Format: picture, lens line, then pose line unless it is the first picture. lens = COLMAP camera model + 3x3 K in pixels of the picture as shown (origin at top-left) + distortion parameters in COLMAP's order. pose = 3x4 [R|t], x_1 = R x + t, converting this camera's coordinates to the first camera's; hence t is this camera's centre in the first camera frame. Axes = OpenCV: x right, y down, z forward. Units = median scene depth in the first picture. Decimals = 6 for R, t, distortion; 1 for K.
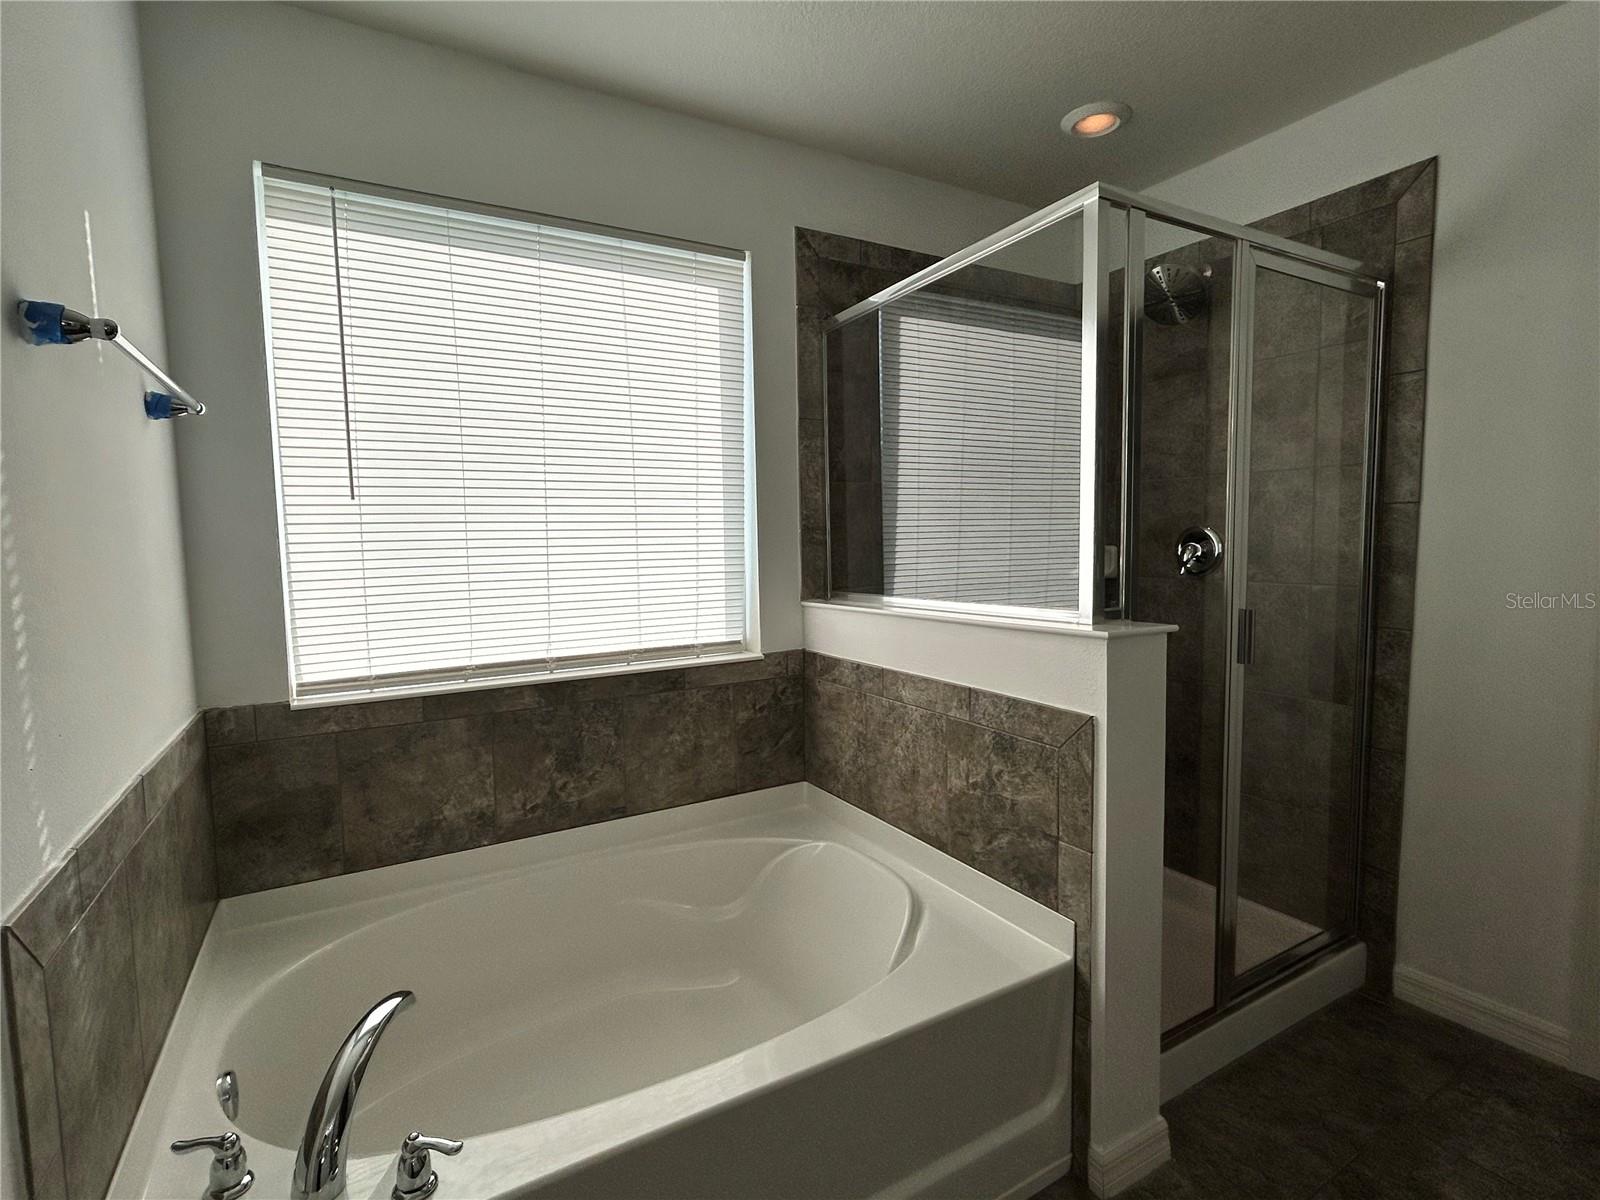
lens RADIAL K [[764.3, 0, 799.7], [0, 764.3, 594.3], [0, 0, 1]] dist [0.000370, 0.001549]
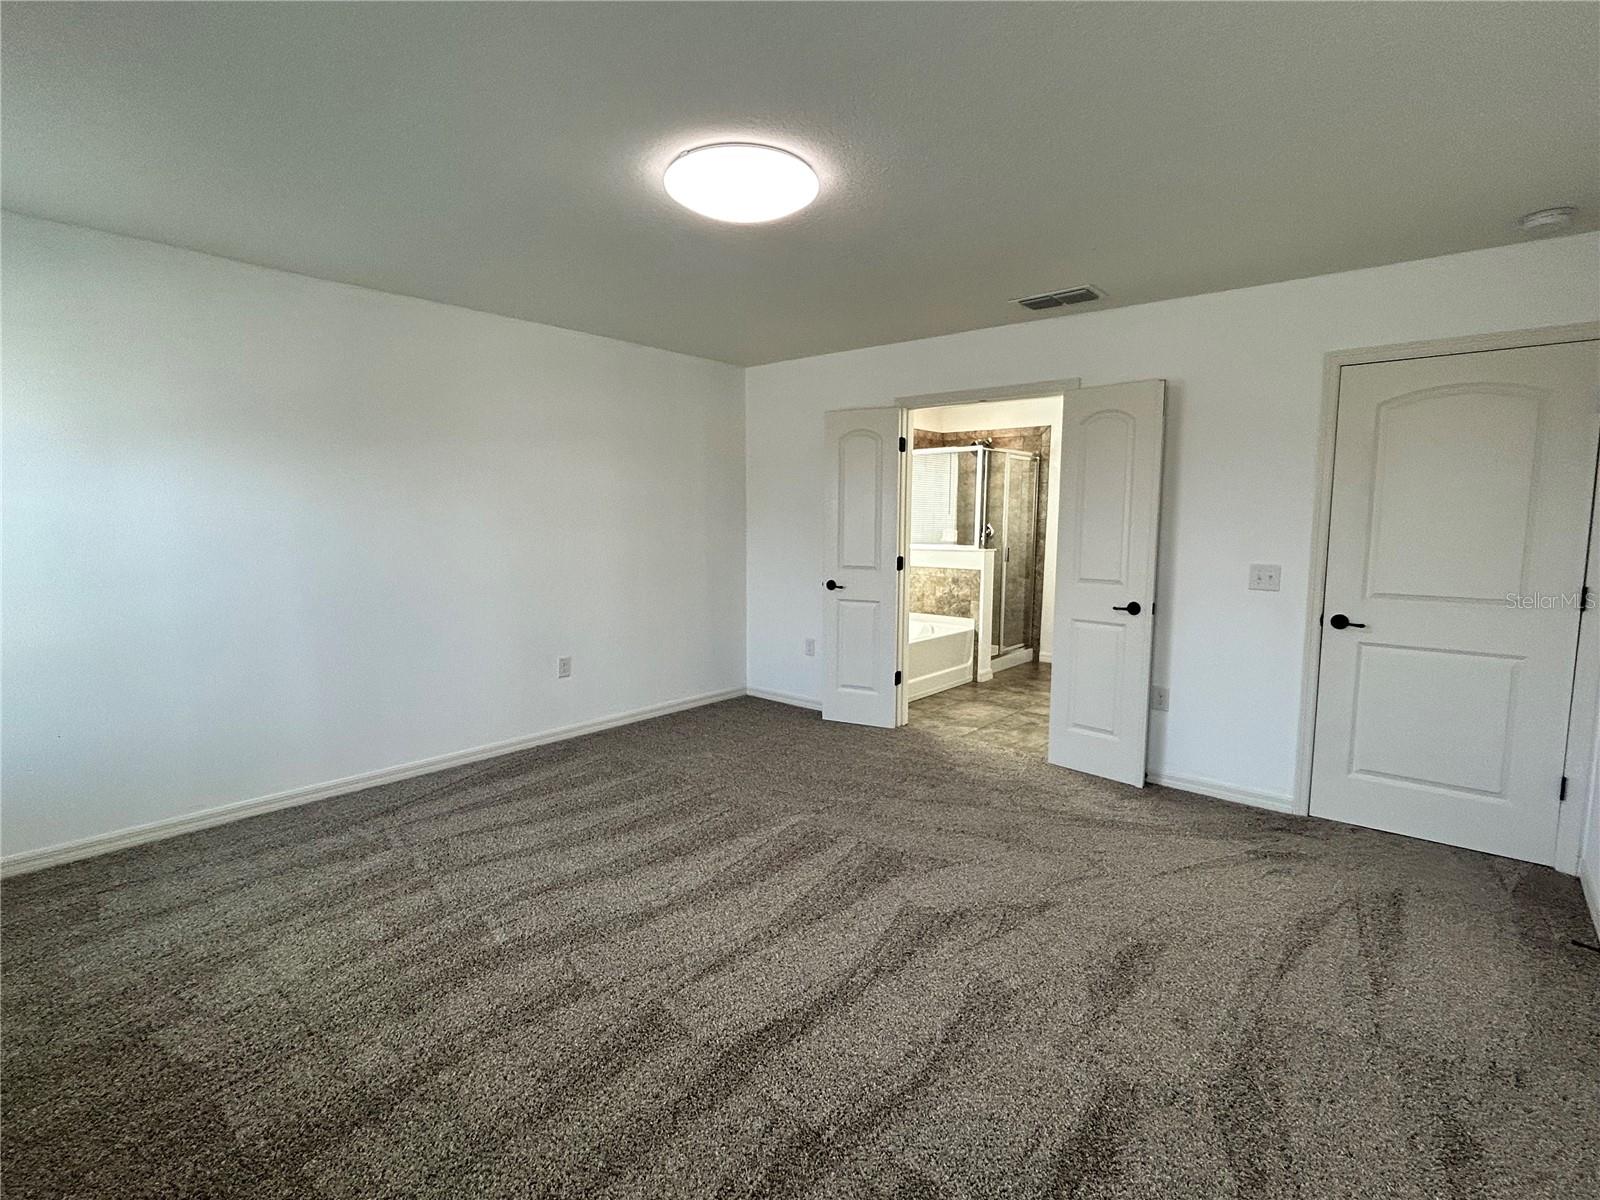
lens RADIAL K [[764.3, 0, 788.9], [0, 764.3, 601.1], [0, 0, 1]] dist [0.000370, 0.001549]
pose [[0.946687, -0.011475, 0.321950, -1.619502], [0.001249, 0.999489, 0.031949, 0.158482], [-0.322152, -0.029844, 0.946217, -2.186204]]
